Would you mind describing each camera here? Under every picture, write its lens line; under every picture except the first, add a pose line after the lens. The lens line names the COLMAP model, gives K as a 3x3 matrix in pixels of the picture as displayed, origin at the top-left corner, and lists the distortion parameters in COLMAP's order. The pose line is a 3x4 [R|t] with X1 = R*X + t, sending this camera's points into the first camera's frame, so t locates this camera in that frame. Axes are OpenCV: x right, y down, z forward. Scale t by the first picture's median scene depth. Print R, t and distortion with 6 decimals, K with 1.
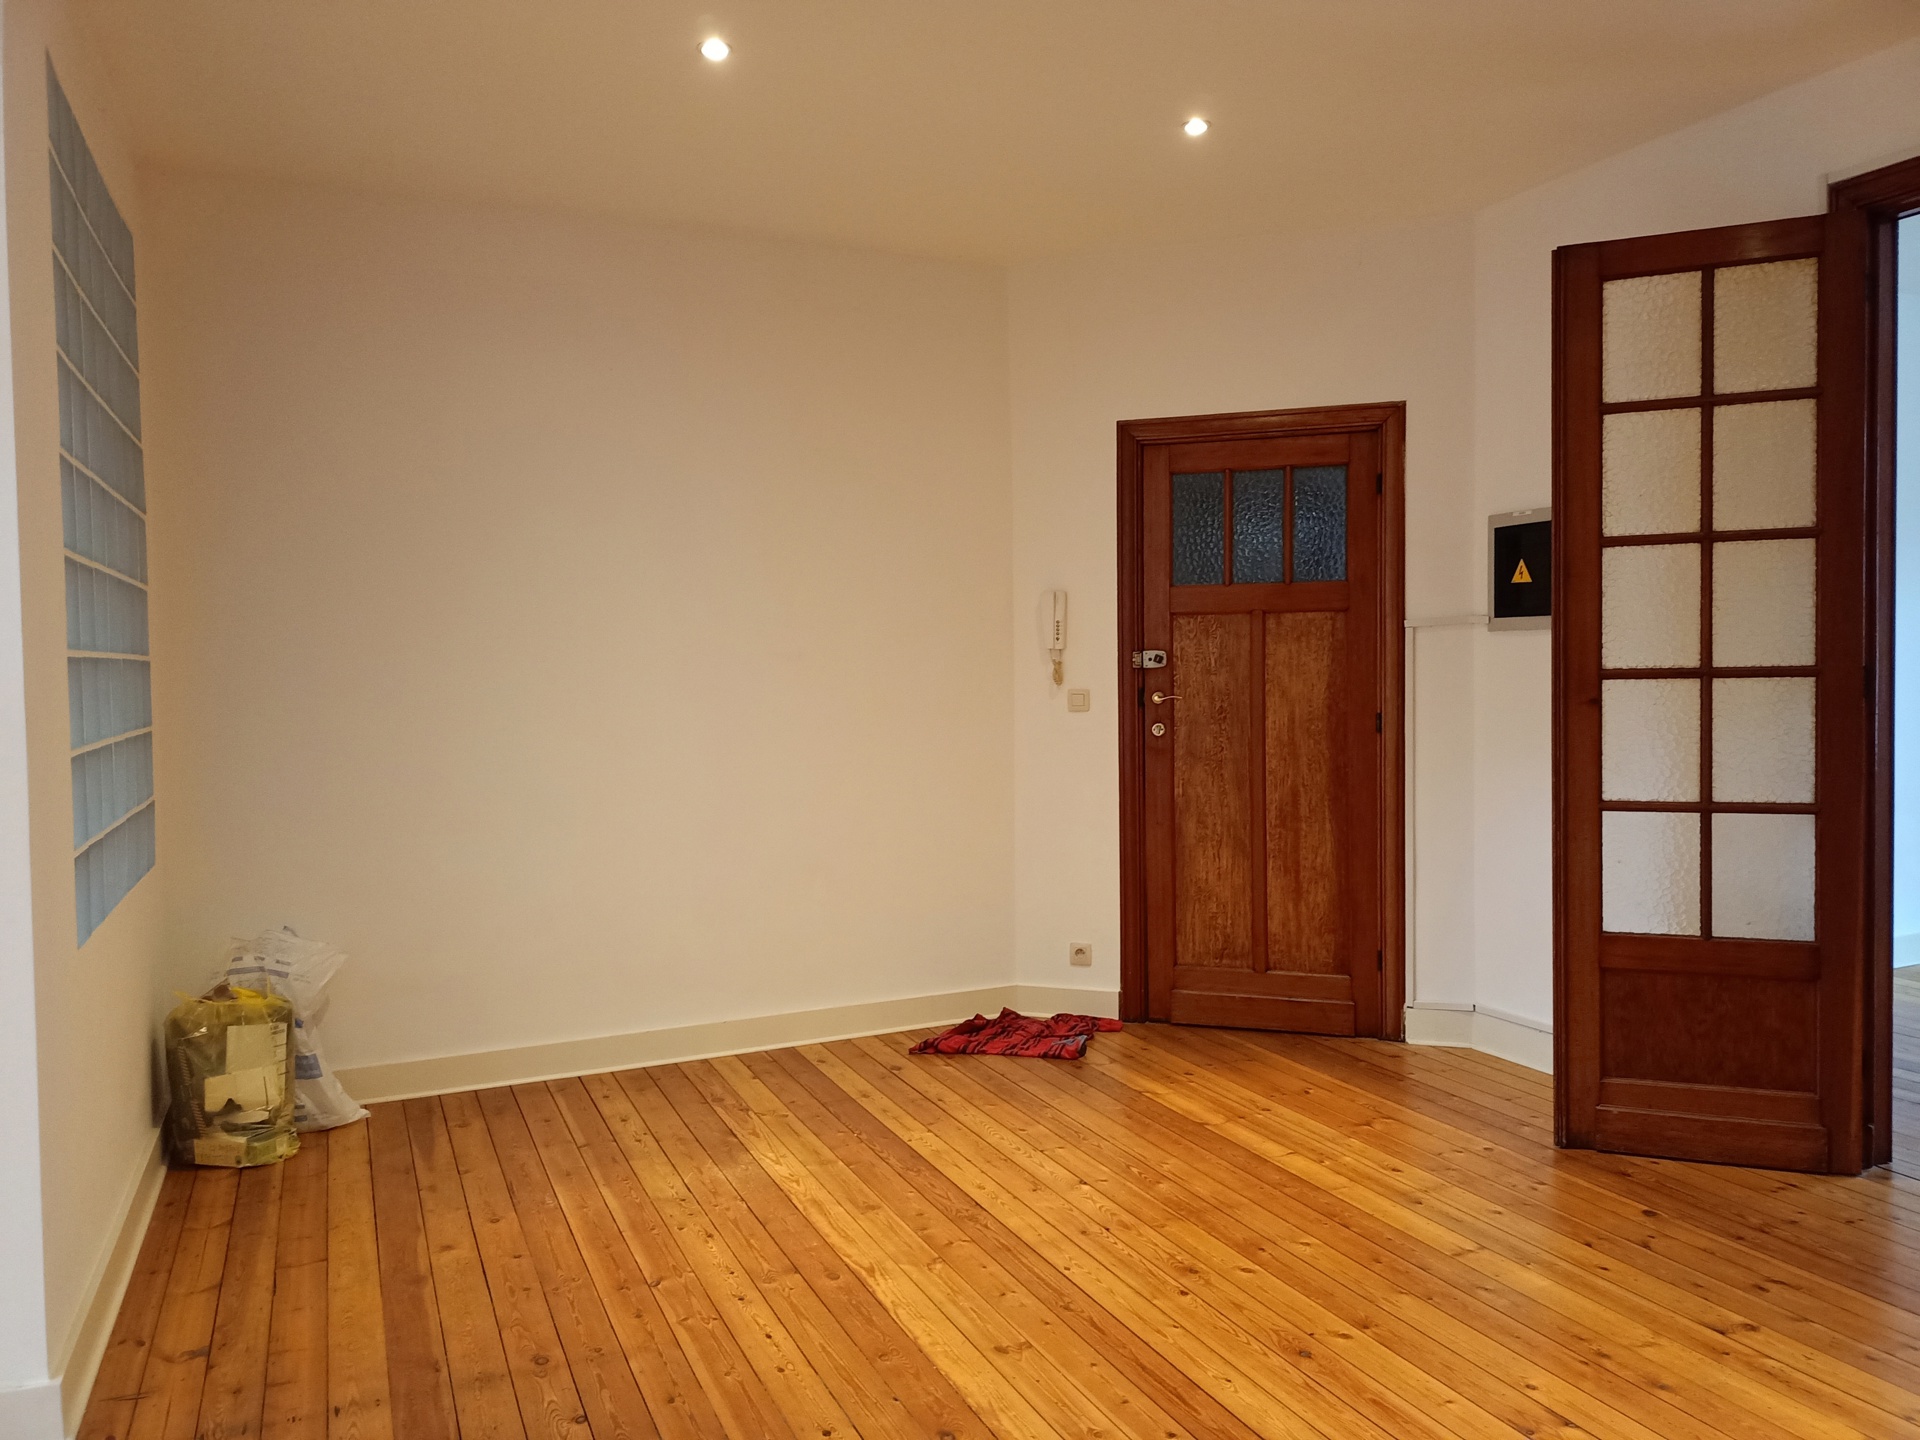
lens RADIAL K [[1407.3, 0, 954.1], [0, 1407.3, 718.7], [0, 0, 1]] dist [0.012525, -0.010131]
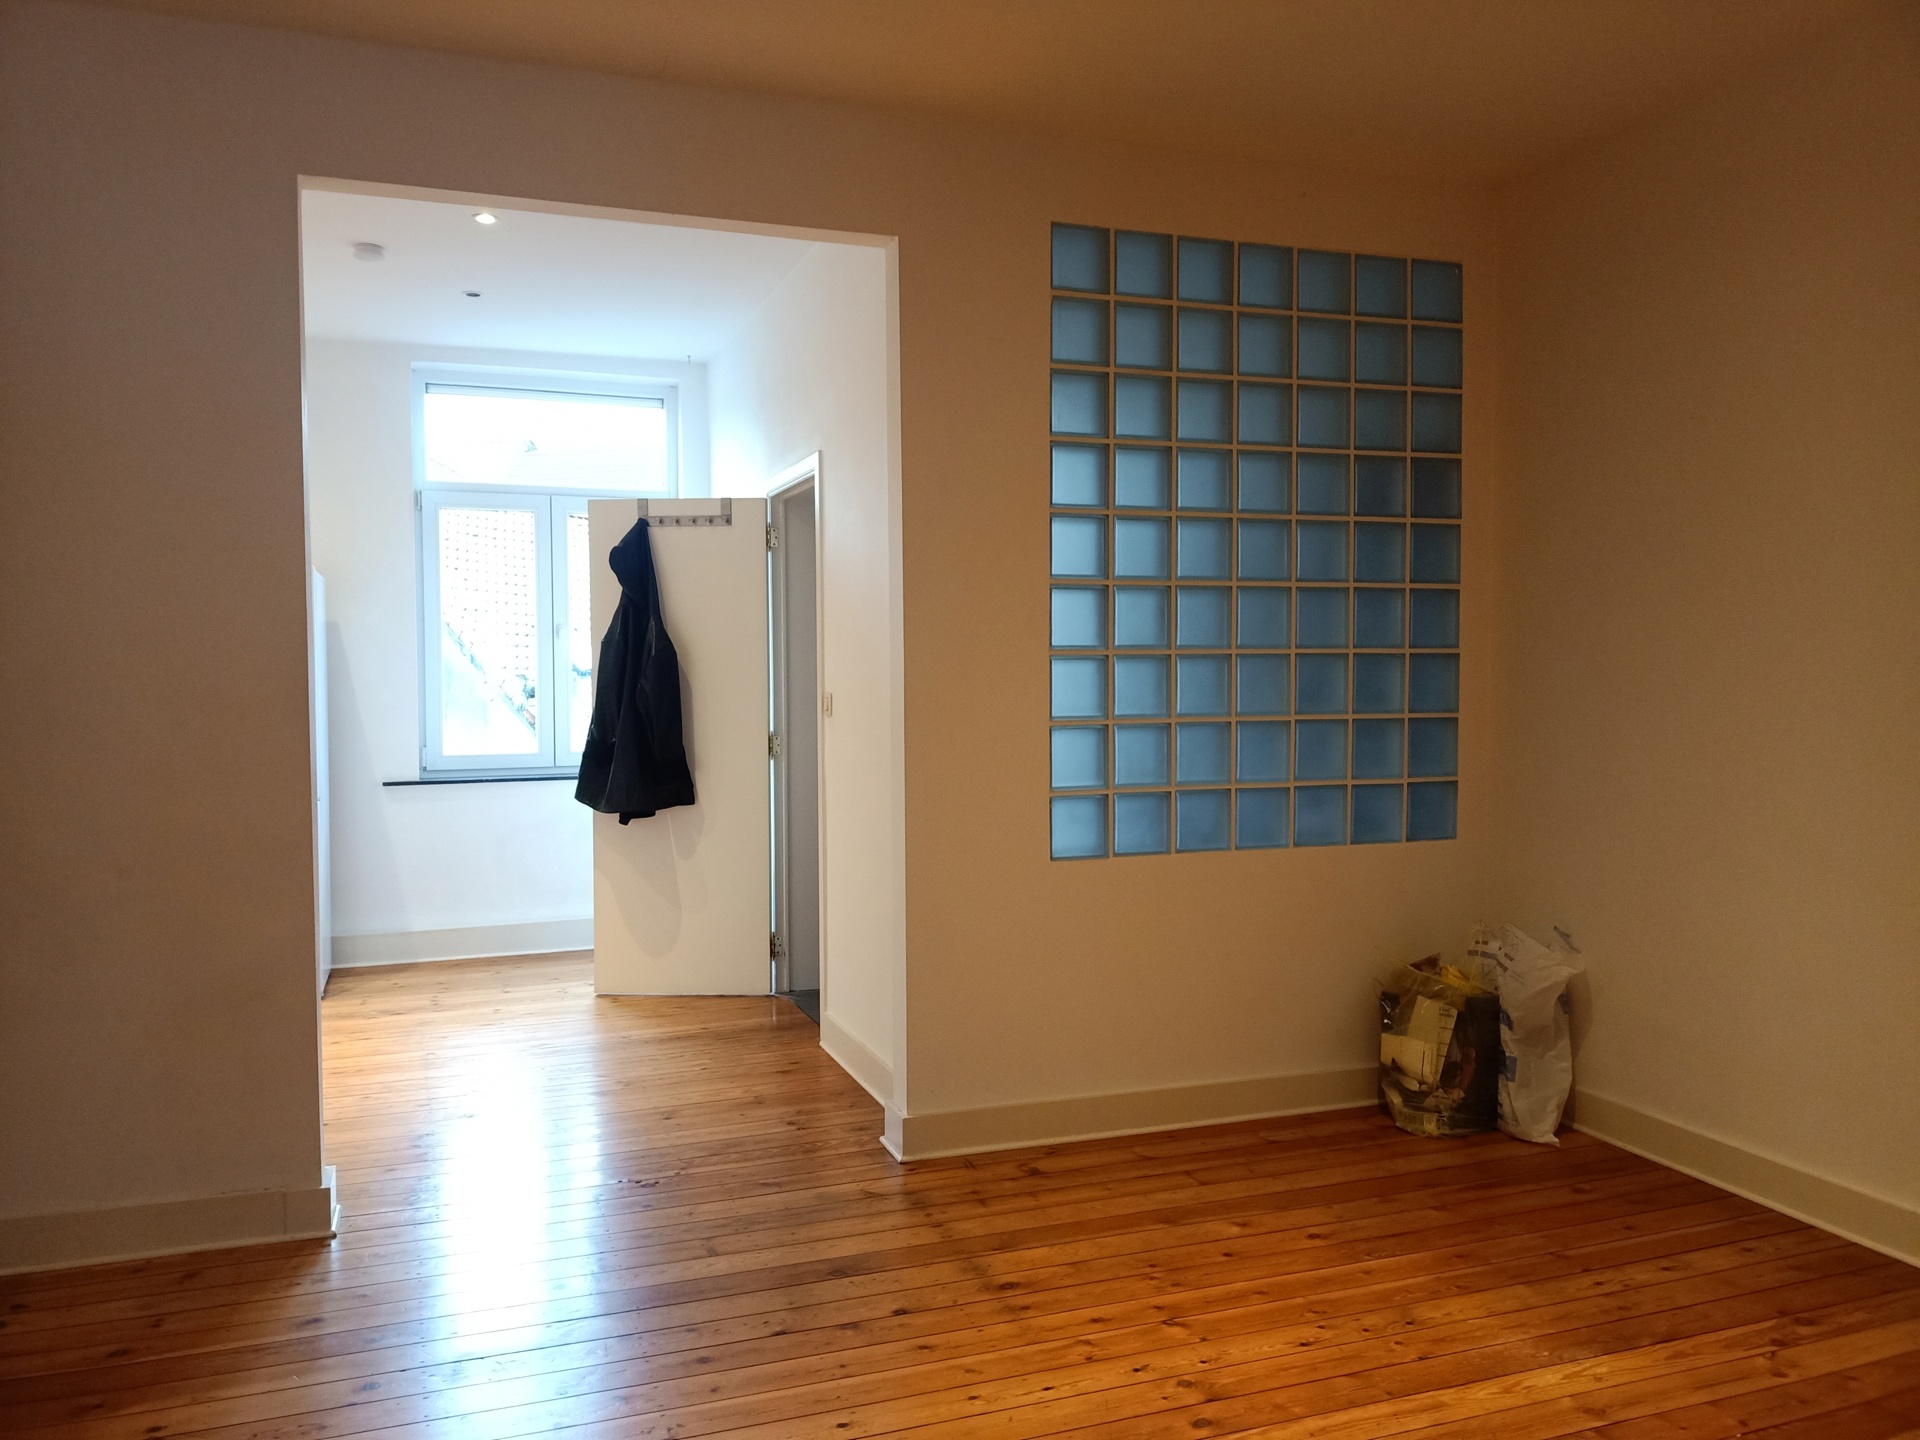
lens RADIAL K [[1407.3, 0, 953.1], [0, 1407.3, 721.0], [0, 0, 1]] dist [0.012525, -0.010131]
pose [[-0.062737, 0.054217, -0.996556, 0.585553], [-0.033375, 0.997851, 0.056389, -0.038767], [0.997472, 0.036798, -0.060793, 0.740103]]
